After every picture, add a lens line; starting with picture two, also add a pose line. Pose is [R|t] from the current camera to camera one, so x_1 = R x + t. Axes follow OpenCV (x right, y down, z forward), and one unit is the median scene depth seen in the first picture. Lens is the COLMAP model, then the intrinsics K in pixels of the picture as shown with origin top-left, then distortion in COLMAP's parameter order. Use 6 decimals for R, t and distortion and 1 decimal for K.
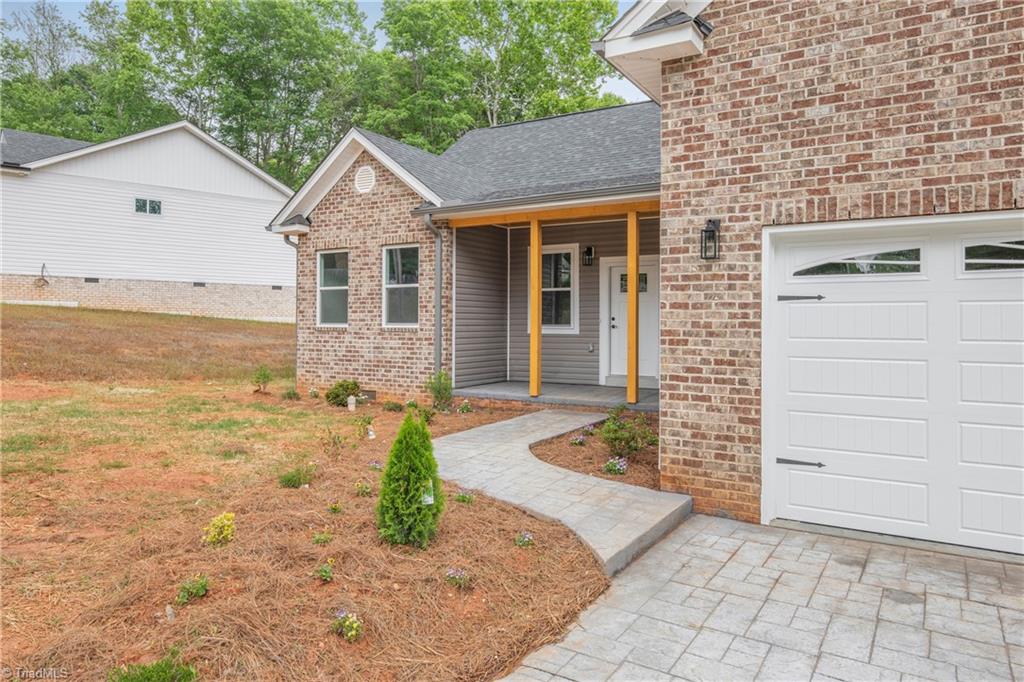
lens RADIAL K [[679.1, 0, 514.9], [0, 679.1, 322.1], [0, 0, 1]] dist [0.012277, 0.000316]
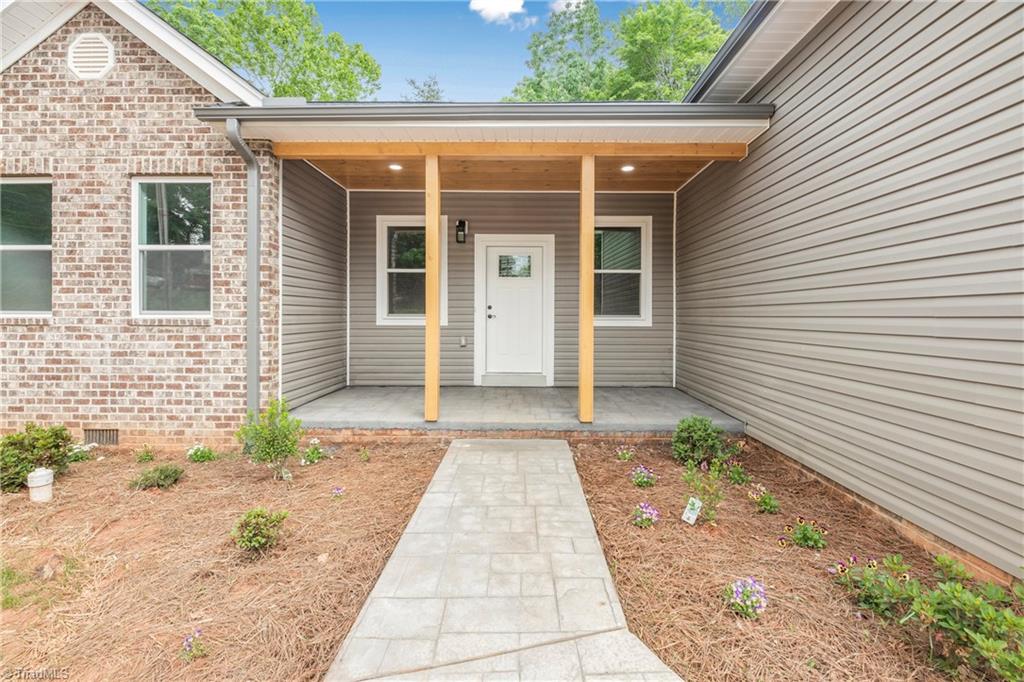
lens RADIAL K [[417.4, 0, 519.0], [0, 417.4, 318.9], [0, 0, 1]] dist [-0.002864, -0.002184]
pose [[0.858614, -0.004263, 0.512604, -0.094159], [-0.001690, 0.999936, 0.011148, 0.003755], [-0.512619, -0.010438, 0.858553, 0.530608]]
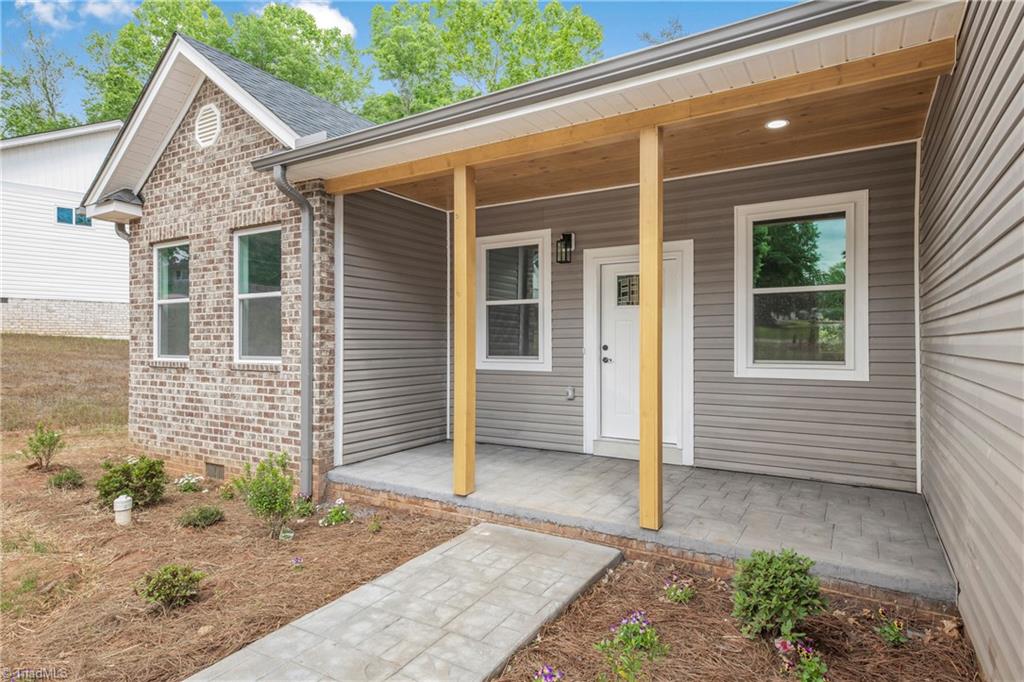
lens RADIAL K [[554.7, 0, 520.9], [0, 554.7, 342.0], [0, 0, 1]] dist [0.032120, 0.001240]
pose [[0.999979, -0.003975, 0.005169, 0.064498], [0.003972, 0.999992, 0.000603, -0.010668], [-0.005172, -0.000582, 0.999986, 0.490218]]
